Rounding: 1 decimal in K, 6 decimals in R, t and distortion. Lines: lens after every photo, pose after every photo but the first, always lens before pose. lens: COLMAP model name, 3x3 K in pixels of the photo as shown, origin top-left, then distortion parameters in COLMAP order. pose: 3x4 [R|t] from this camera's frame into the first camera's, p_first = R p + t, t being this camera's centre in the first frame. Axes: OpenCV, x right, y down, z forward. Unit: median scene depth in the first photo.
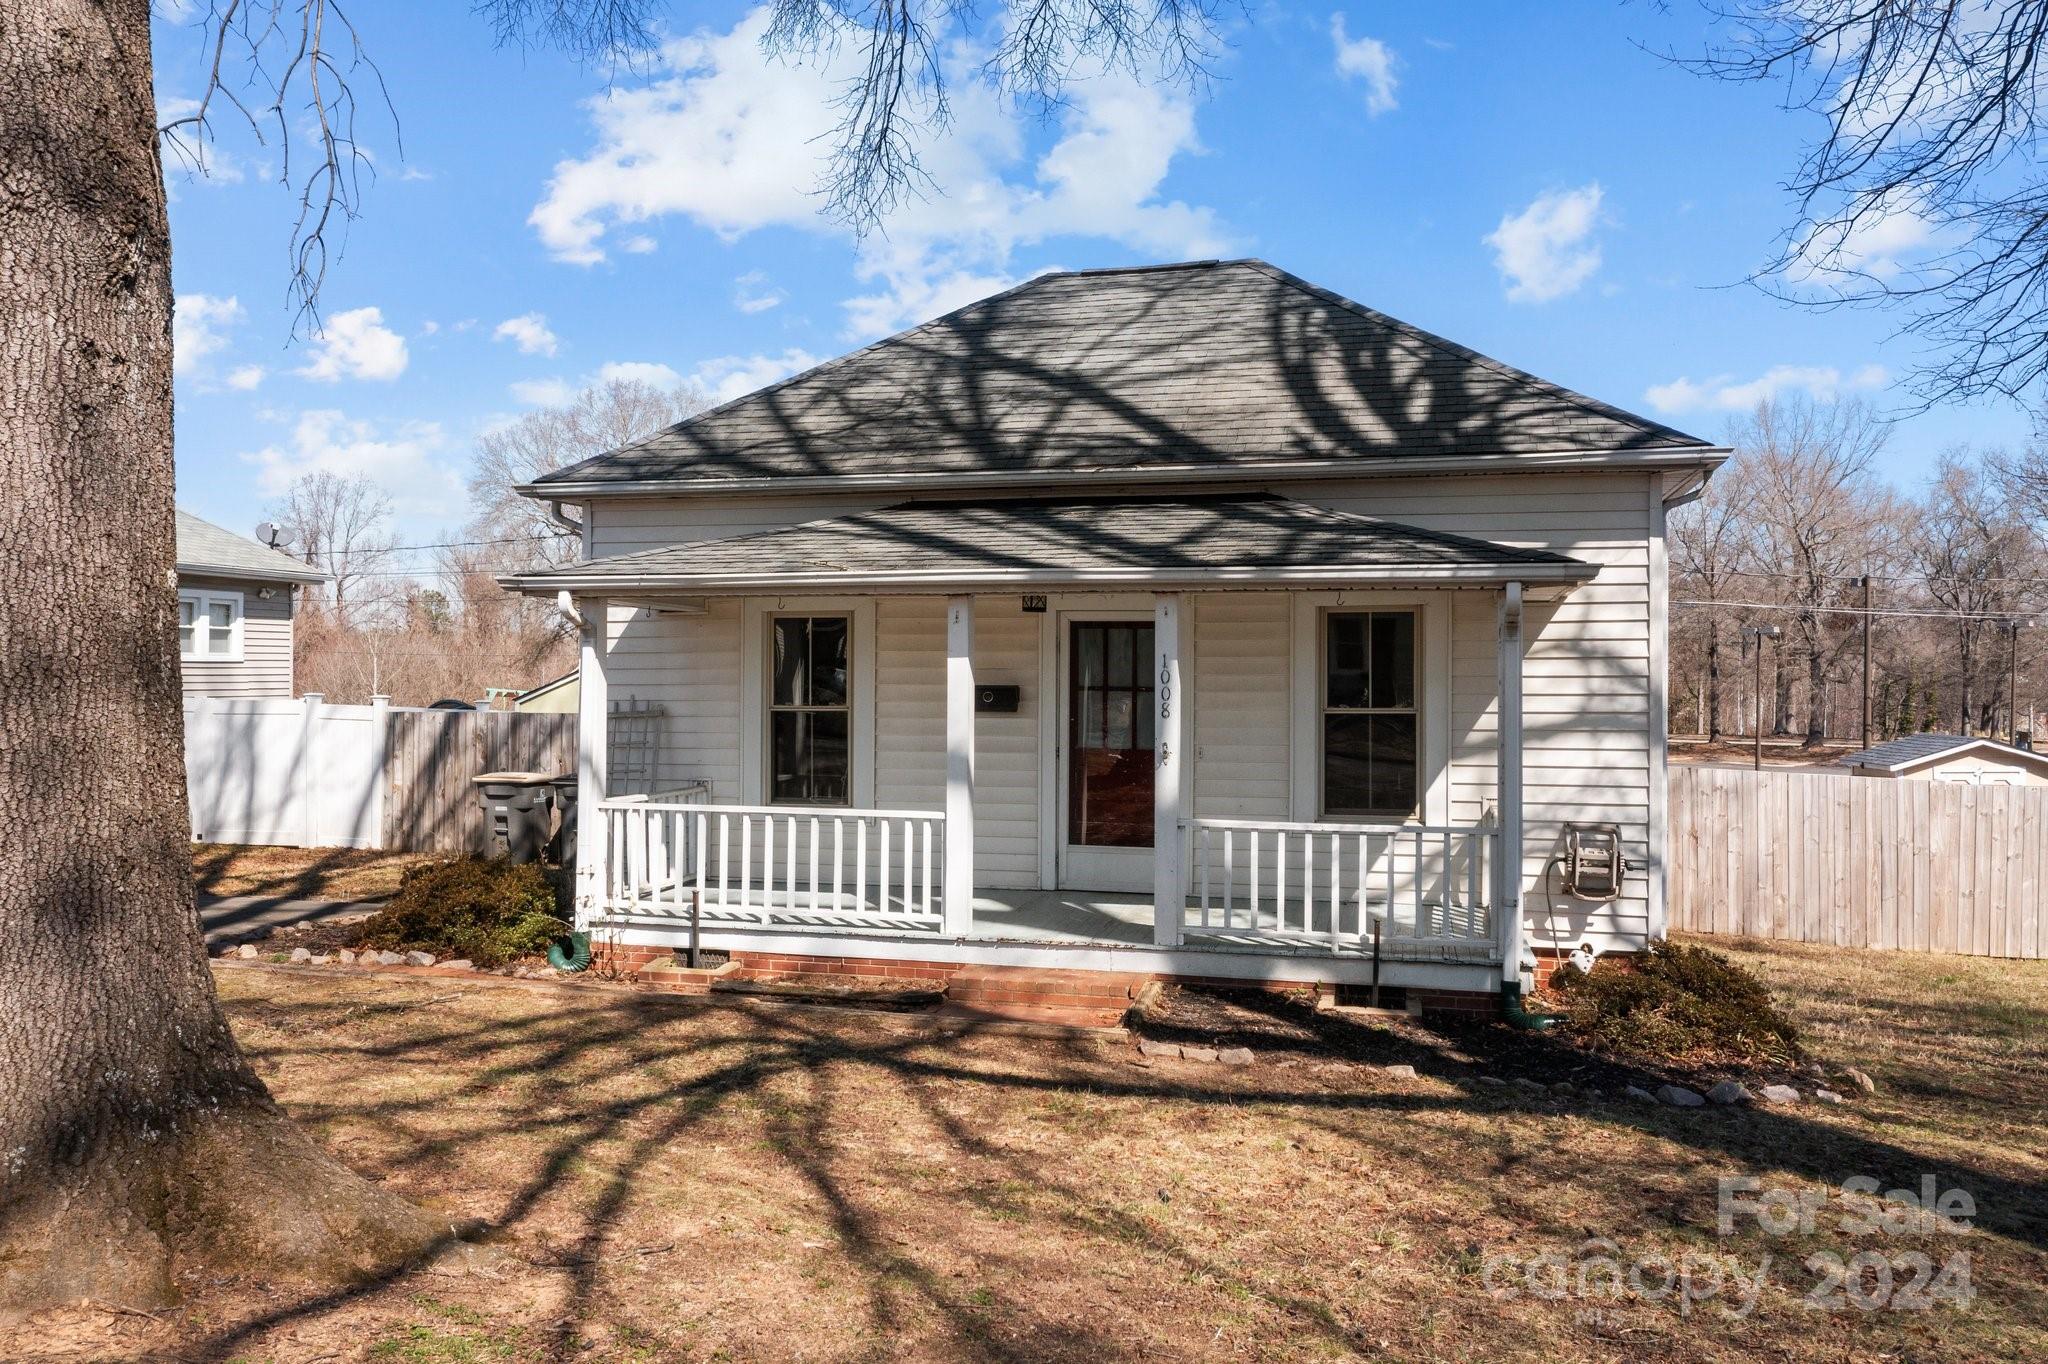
lens RADIAL K [[1625.5, 0, 1024.0], [0, 1625.5, 682.0], [0, 0, 1]] dist [0.006475, -0.003304]
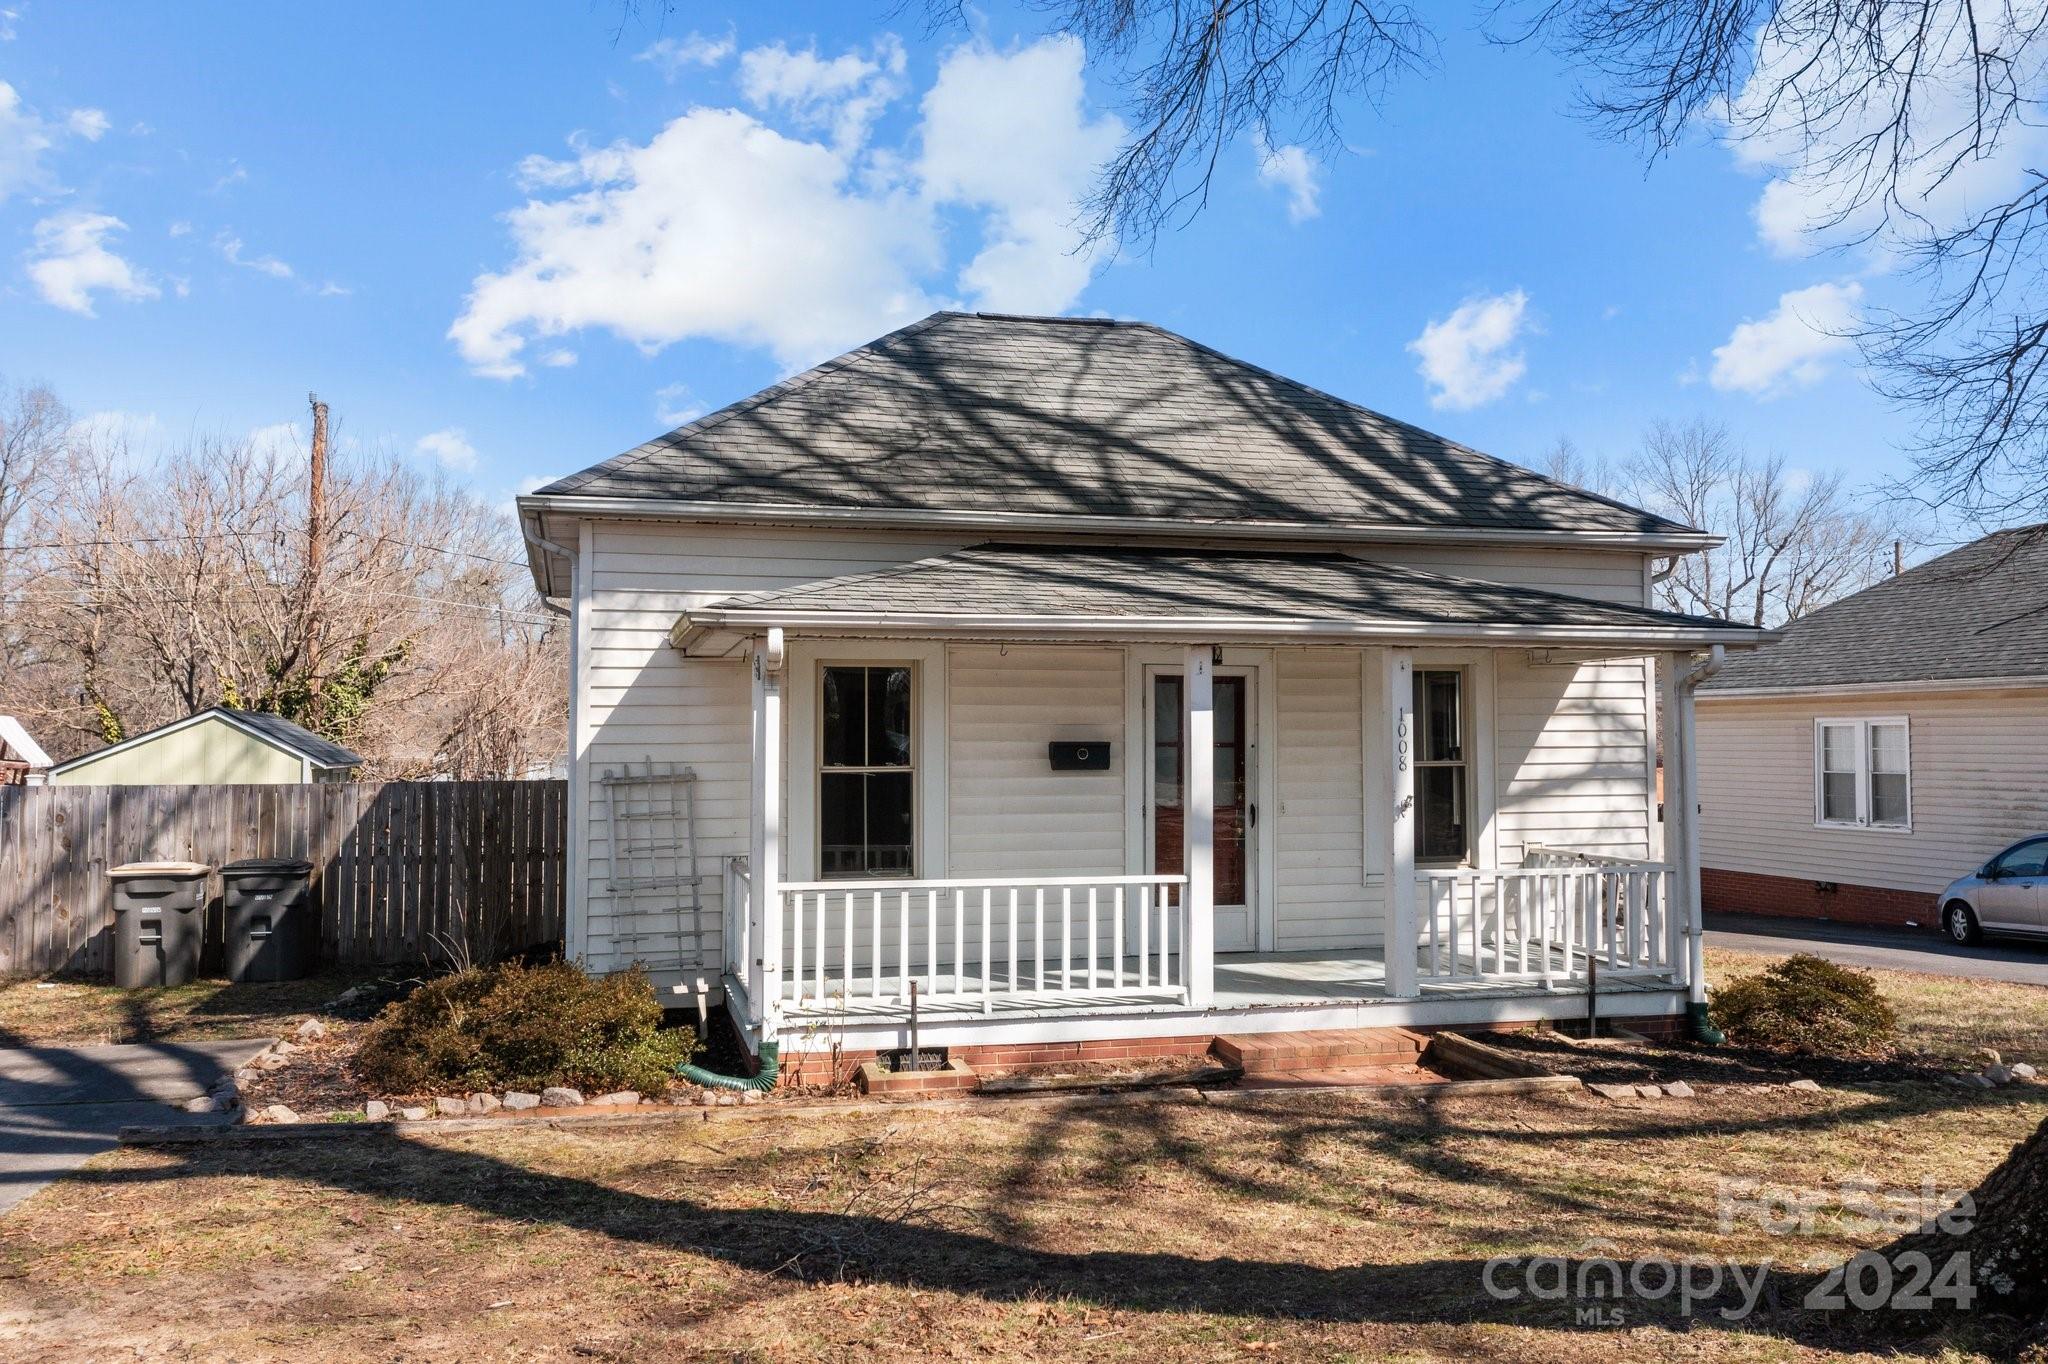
lens RADIAL K [[1646.2, 0, 1019.0], [0, 1646.2, 682.0], [0, 0, 1]] dist [-0.012294, 0.009268]
pose [[0.873012, 0.013801, 0.487503, -0.529720], [0.005790, 0.999236, -0.038657, 0.004192], [-0.487664, 0.036570, 0.872265, 0.189272]]
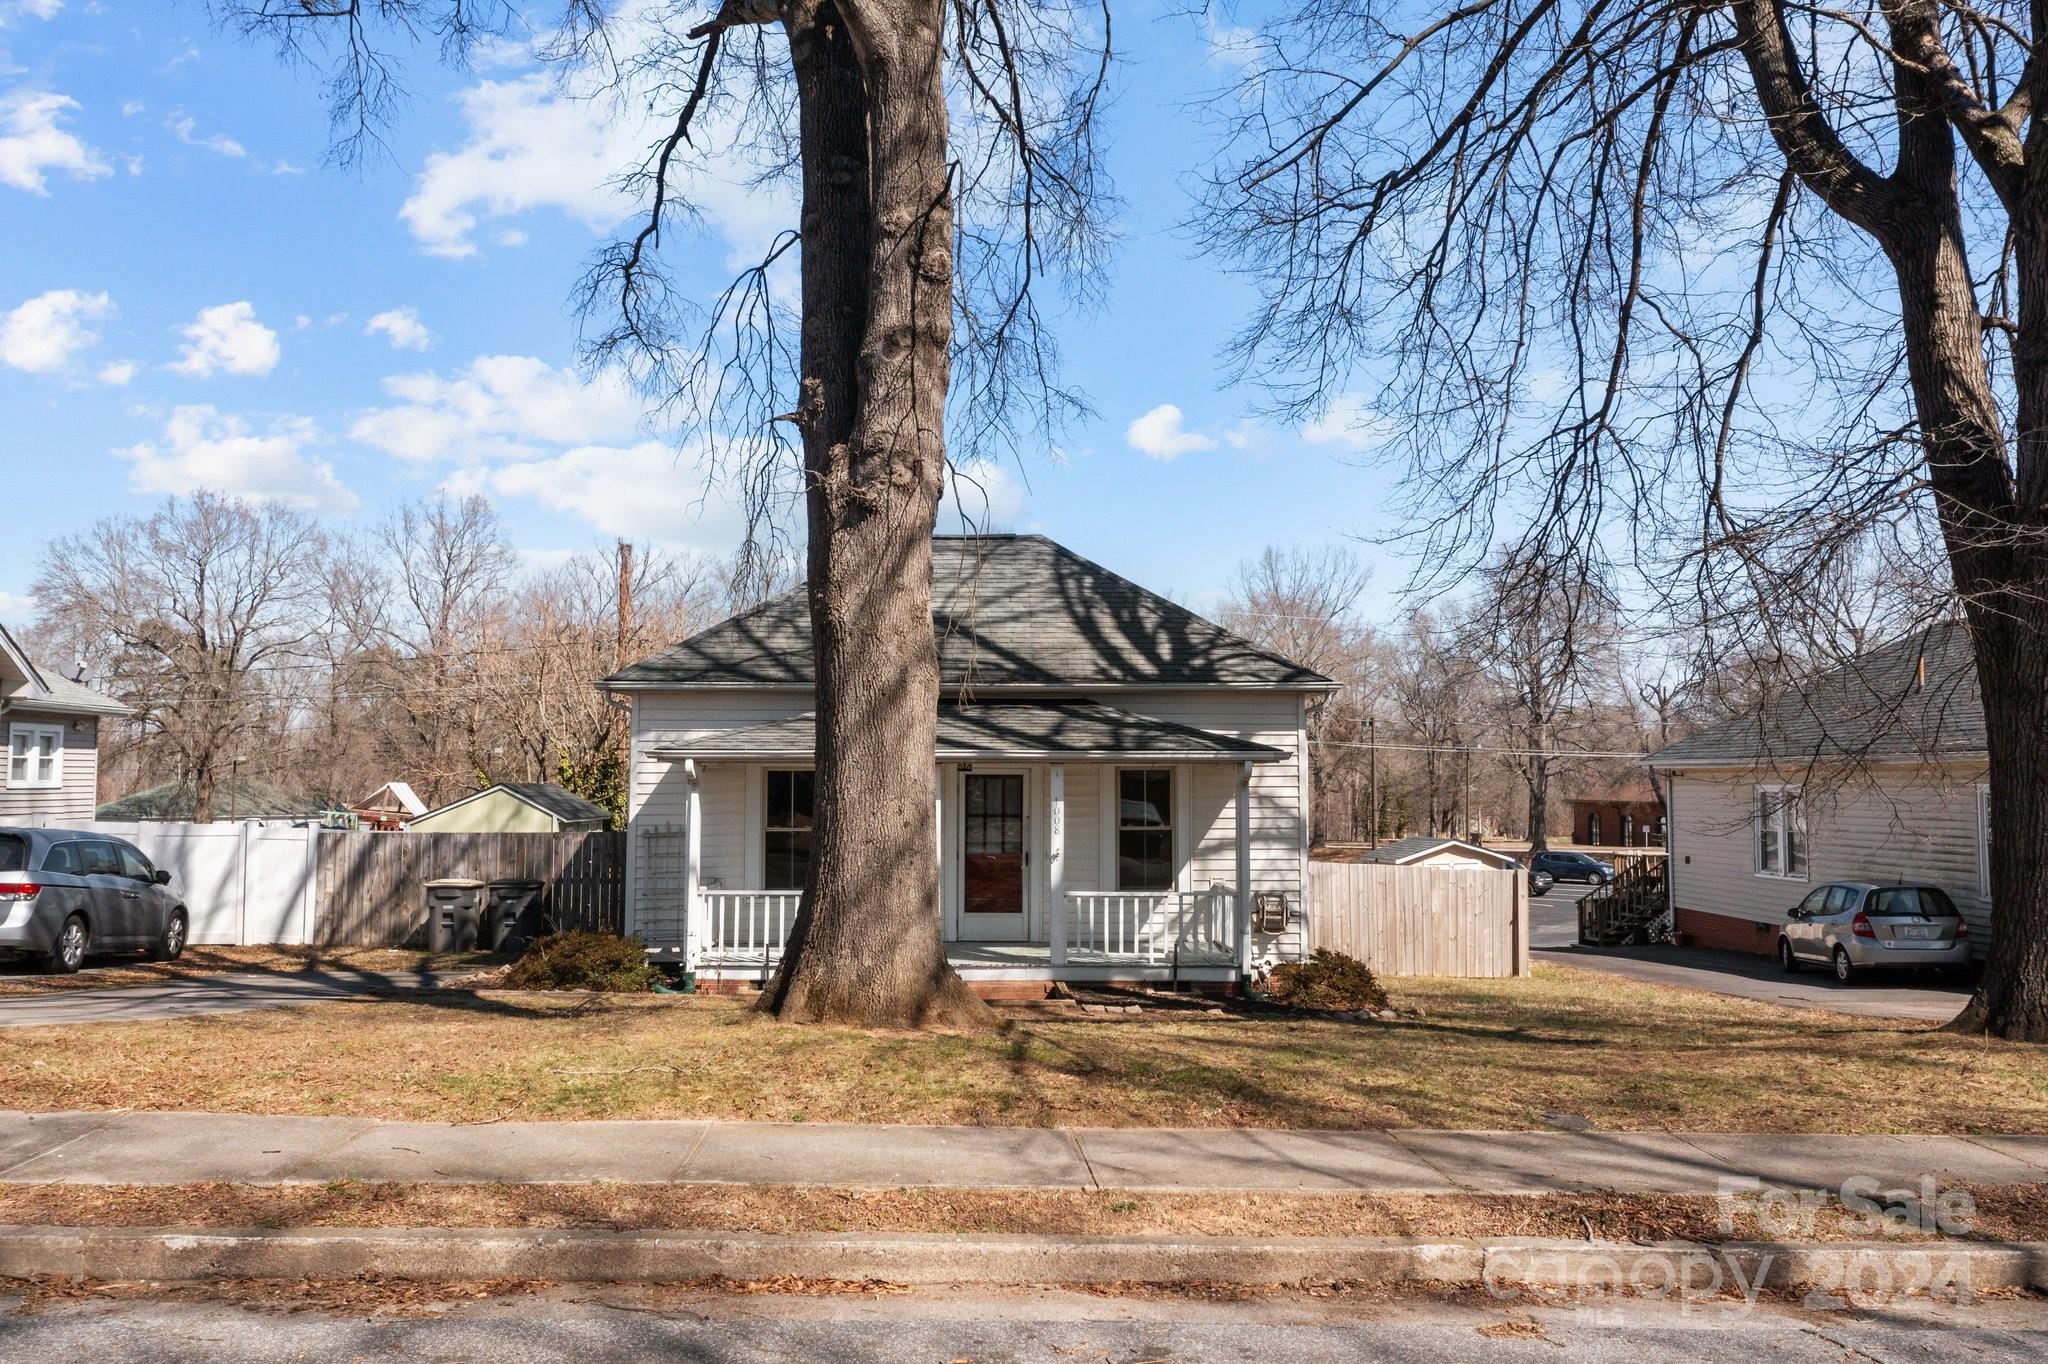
lens RADIAL K [[1631.4, 0, 1020.0], [0, 1631.4, 678.8], [0, 0, 1]] dist [-0.006926, 0.005487]
pose [[0.960900, 0.015988, 0.276433, -0.376494], [0.002792, 0.997722, -0.067409, -0.023257], [-0.276881, 0.065545, 0.958666, -0.600105]]
